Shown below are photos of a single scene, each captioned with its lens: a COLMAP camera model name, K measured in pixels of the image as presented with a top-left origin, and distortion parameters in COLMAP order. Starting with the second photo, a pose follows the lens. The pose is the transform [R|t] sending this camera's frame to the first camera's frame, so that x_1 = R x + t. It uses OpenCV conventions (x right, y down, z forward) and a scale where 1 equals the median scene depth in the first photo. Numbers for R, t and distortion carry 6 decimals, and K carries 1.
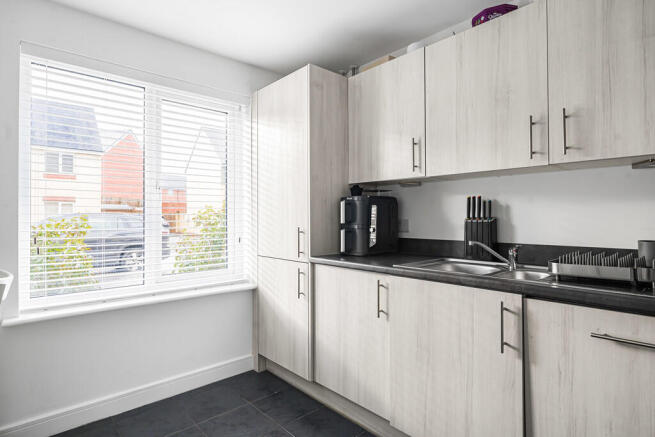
lens RADIAL K [[351.0, 0, 327.5], [0, 351.0, 218.5], [0, 0, 1]] dist [-0.002093, -0.000439]
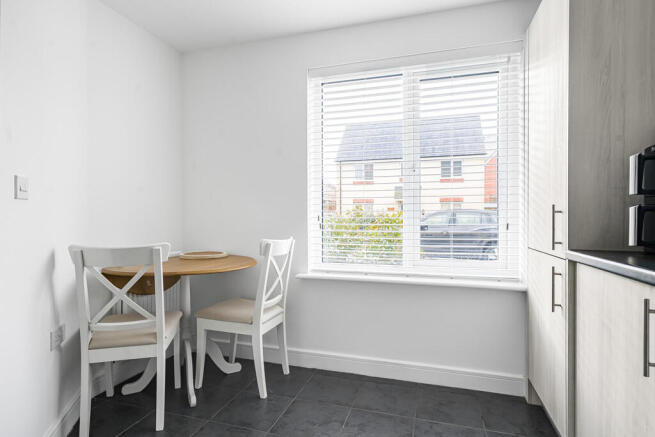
lens RADIAL K [[351.6, 0, 327.6], [0, 351.6, 224.4], [0, 0, 1]] dist [-0.000768, -0.000148]
pose [[0.511977, 0.018958, -0.858790, 0.267232], [-0.005110, 0.999806, 0.019025, 0.052022], [0.858984, -0.005352, 0.511975, 0.295593]]
